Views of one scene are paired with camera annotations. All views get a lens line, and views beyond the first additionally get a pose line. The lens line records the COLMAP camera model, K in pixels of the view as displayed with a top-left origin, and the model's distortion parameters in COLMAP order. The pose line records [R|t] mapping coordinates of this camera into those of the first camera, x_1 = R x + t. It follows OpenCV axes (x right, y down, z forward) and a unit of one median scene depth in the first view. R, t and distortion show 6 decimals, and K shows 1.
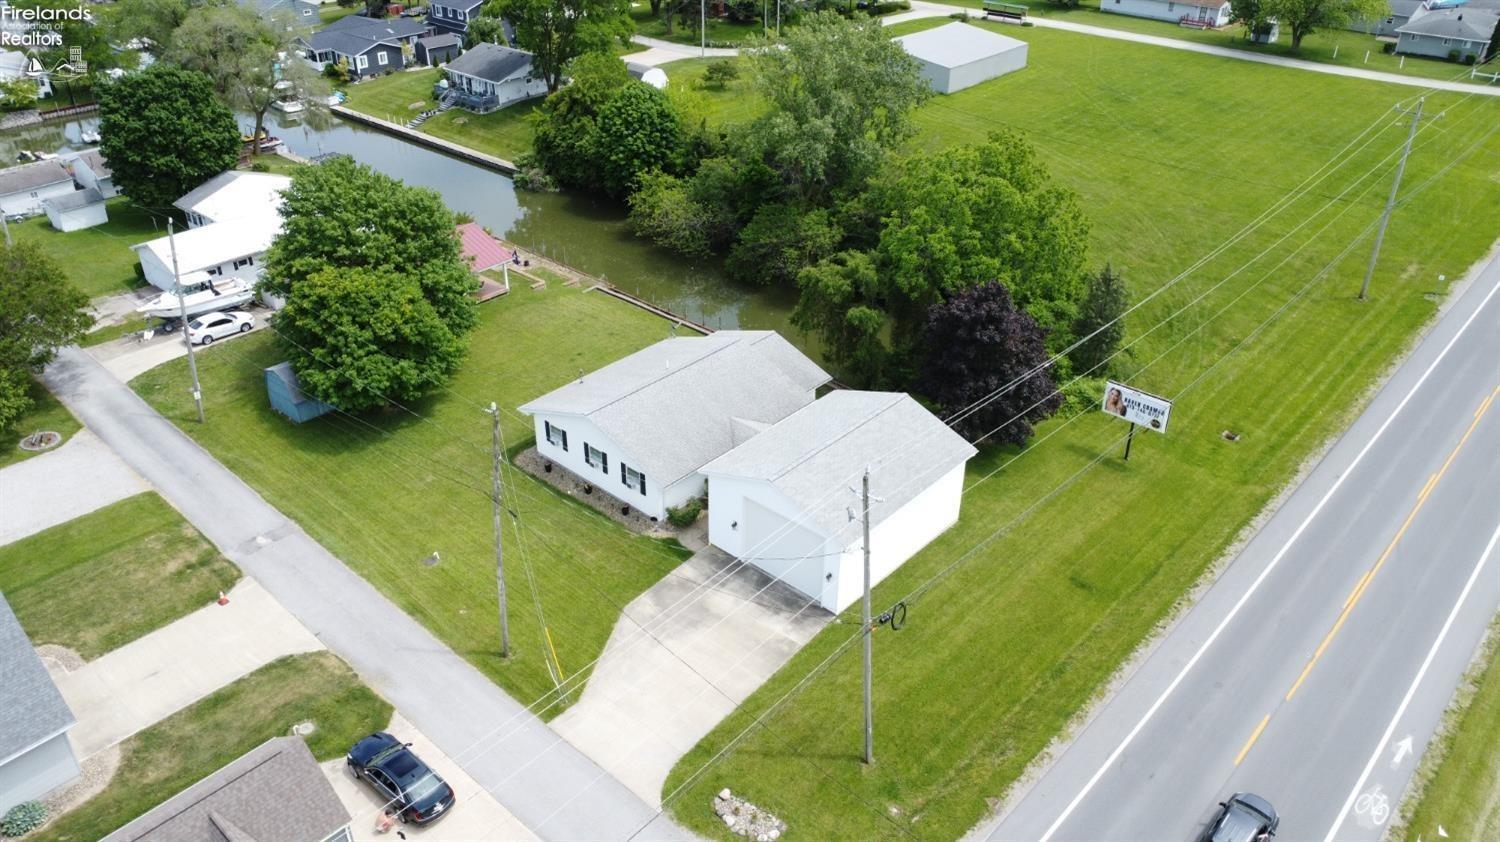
lens RADIAL K [[1069.1, 0, 754.5], [0, 1069.1, 417.2], [0, 0, 1]] dist [-0.035268, -0.001340]
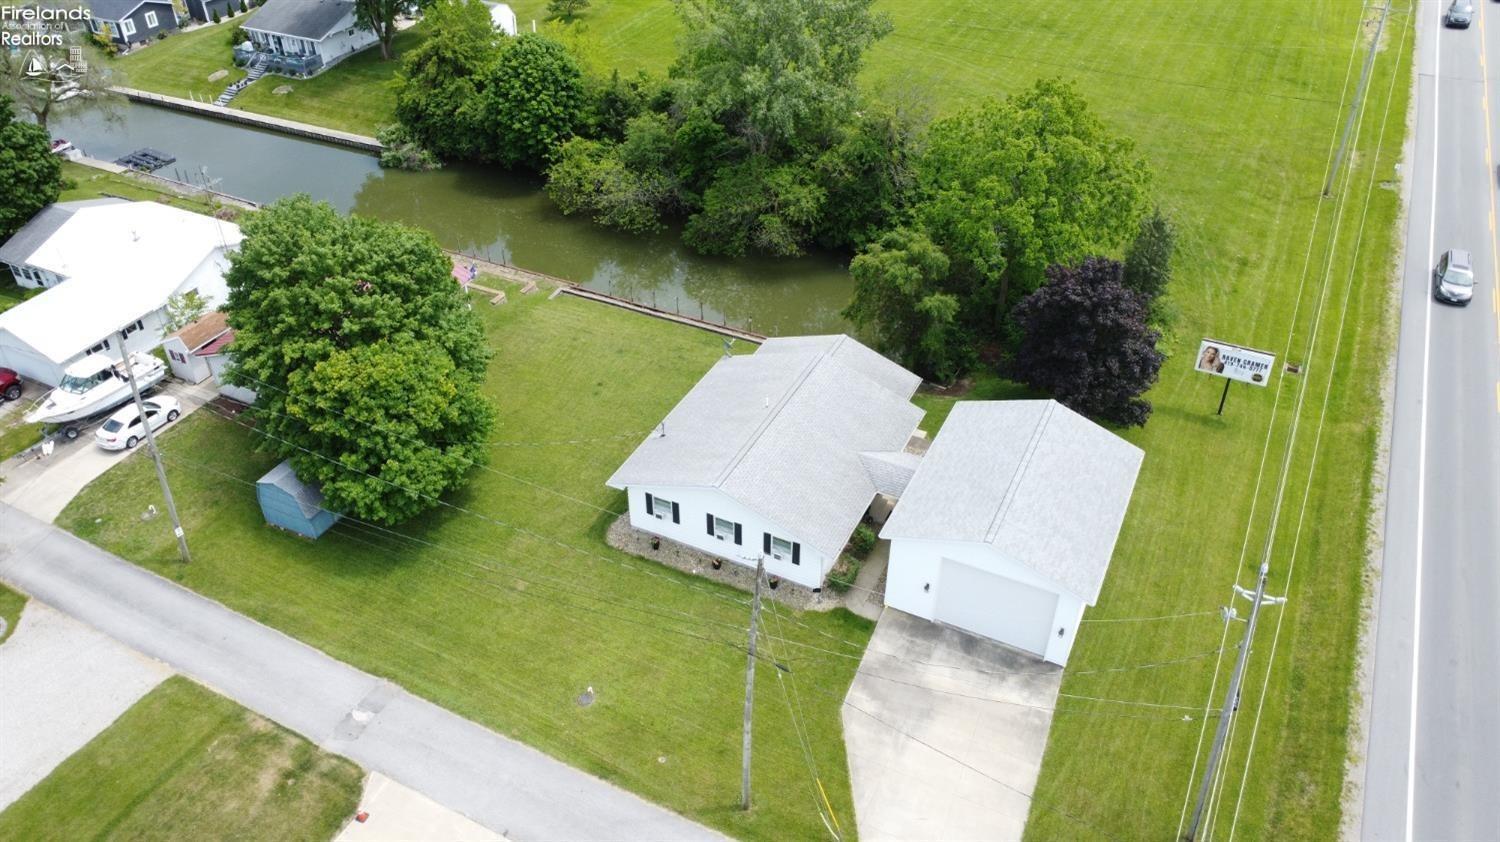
lens RADIAL K [[1069.1, 0, 753.4], [0, 1069.1, 419.5], [0, 0, 1]] dist [-0.035268, -0.001340]
pose [[0.965114, -0.169237, 0.199786, -0.264460], [0.147244, 0.981753, 0.120334, -0.139281], [-0.216505, -0.086719, 0.972422, 0.151912]]
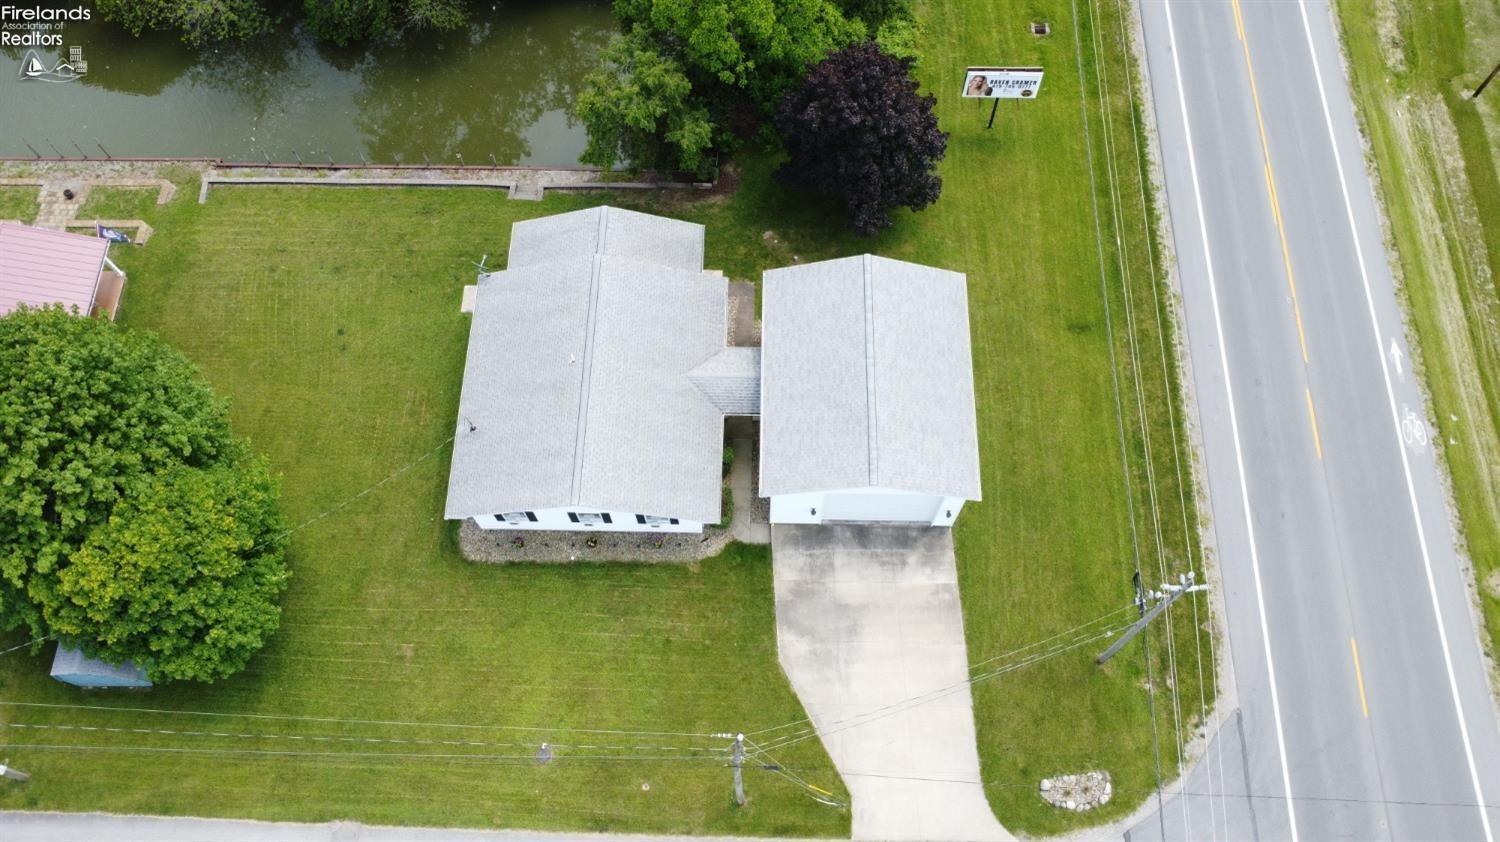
lens RADIAL K [[1069.1, 0, 748.0], [0, 1069.1, 415.4], [0, 0, 1]] dist [-0.035268, -0.001340]
pose [[0.763008, -0.596715, 0.248496, -0.198005], [0.348771, 0.703730, 0.618969, -0.444505], [-0.544222, -0.385610, 0.745069, 0.336175]]
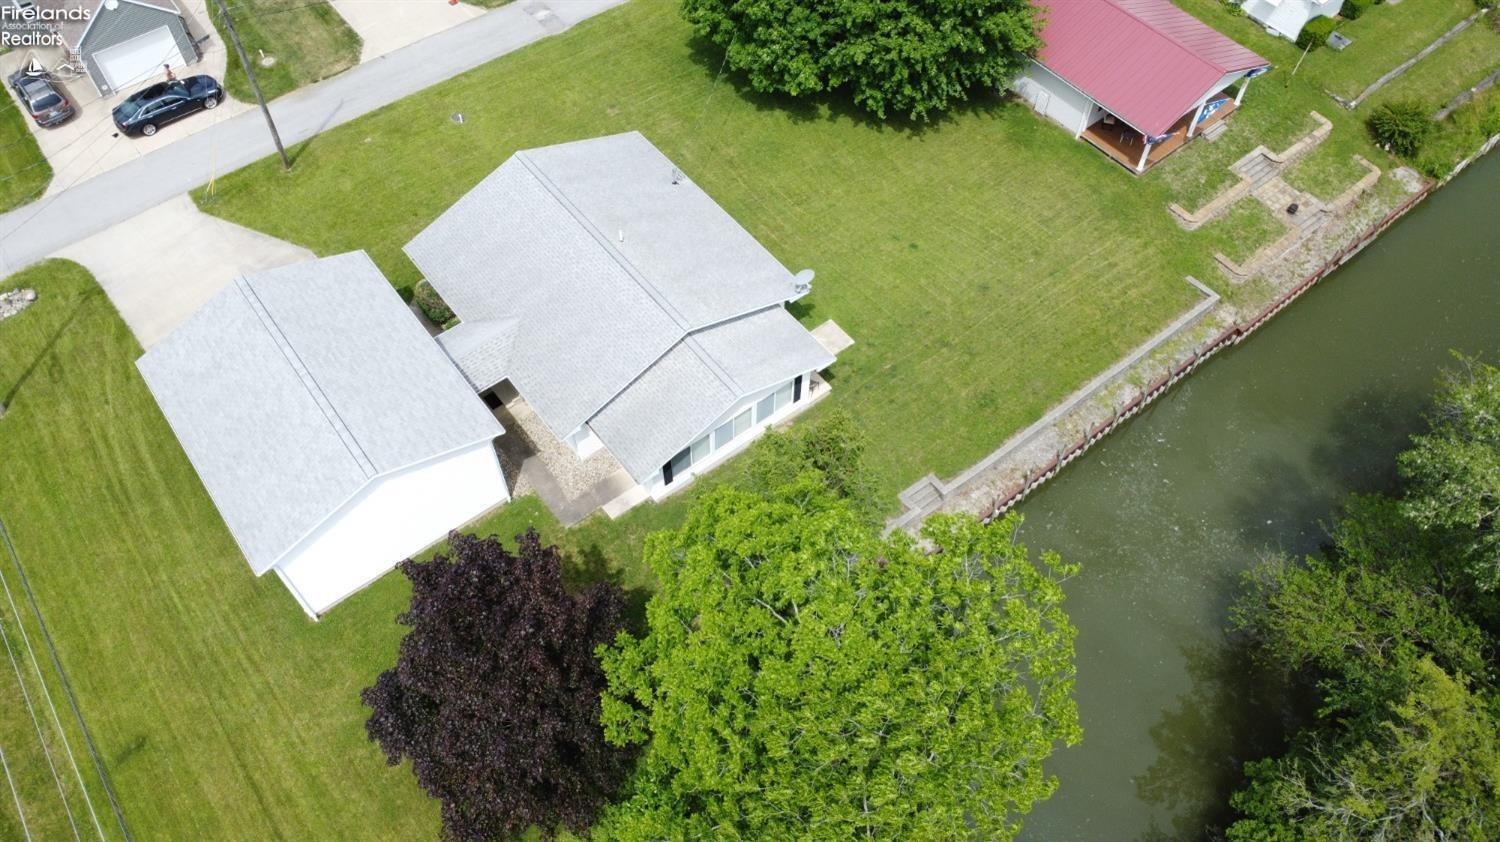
lens RADIAL K [[1069.1, 0, 739.5], [0, 1069.1, 423.1], [0, 0, 1]] dist [-0.035268, -0.001340]
pose [[-0.184243, 0.805154, -0.563721, 0.380573], [-0.517692, 0.408040, 0.751996, -0.547914], [0.835493, 0.430384, 0.341644, 0.863685]]
